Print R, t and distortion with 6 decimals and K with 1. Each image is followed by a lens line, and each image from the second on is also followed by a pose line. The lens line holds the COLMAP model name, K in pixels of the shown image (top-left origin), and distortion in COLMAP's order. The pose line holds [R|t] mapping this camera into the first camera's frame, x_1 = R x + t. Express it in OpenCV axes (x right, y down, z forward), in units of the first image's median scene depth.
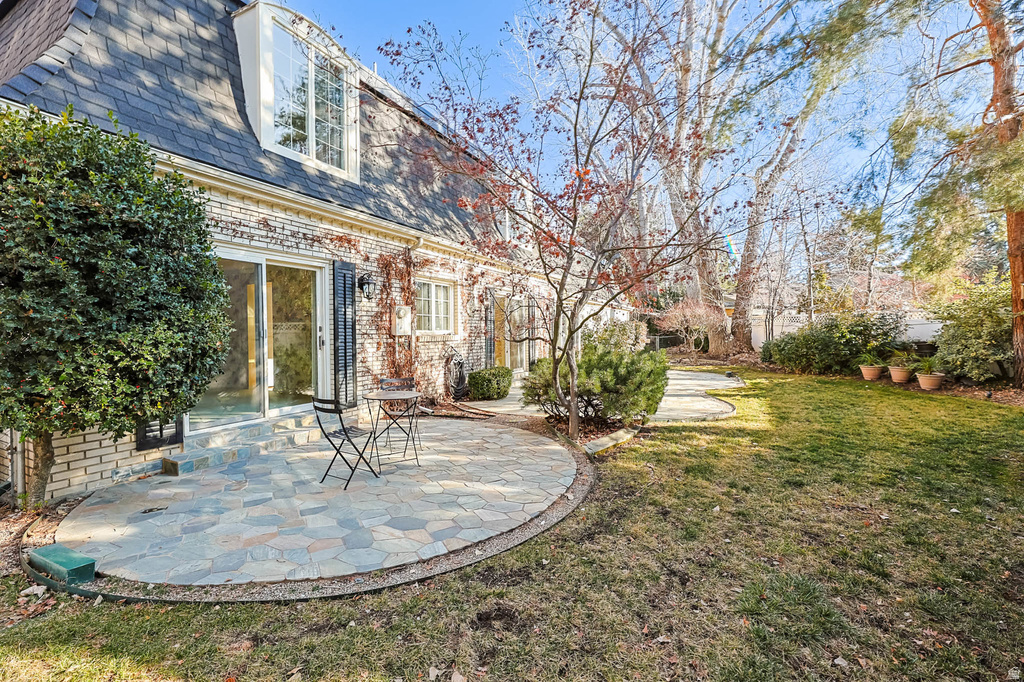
lens RADIAL K [[427.4, 0, 511.8], [0, 427.4, 329.8], [0, 0, 1]] dist [0.000980, -0.000084]
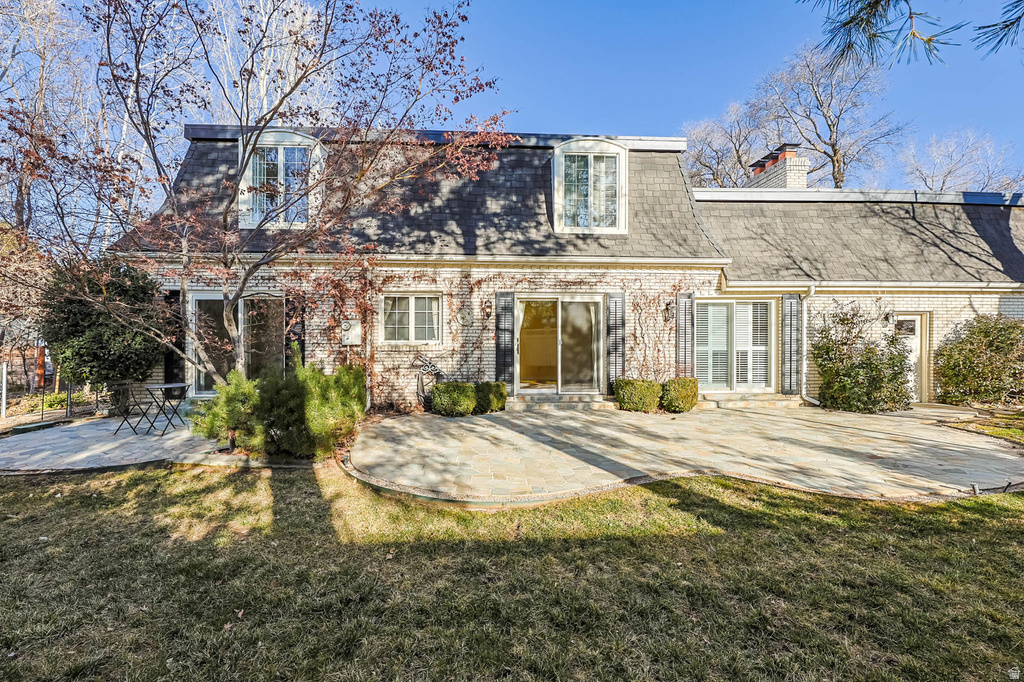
lens RADIAL K [[427.4, 0, 511.8], [0, 427.4, 329.8], [0, 0, 1]] dist [0.000980, -0.000084]
pose [[0.508684, 0.001969, -0.860951, 0.899537], [-0.004546, 0.999990, -0.000399, -0.028127], [0.860941, 0.004117, 0.508688, 0.710244]]
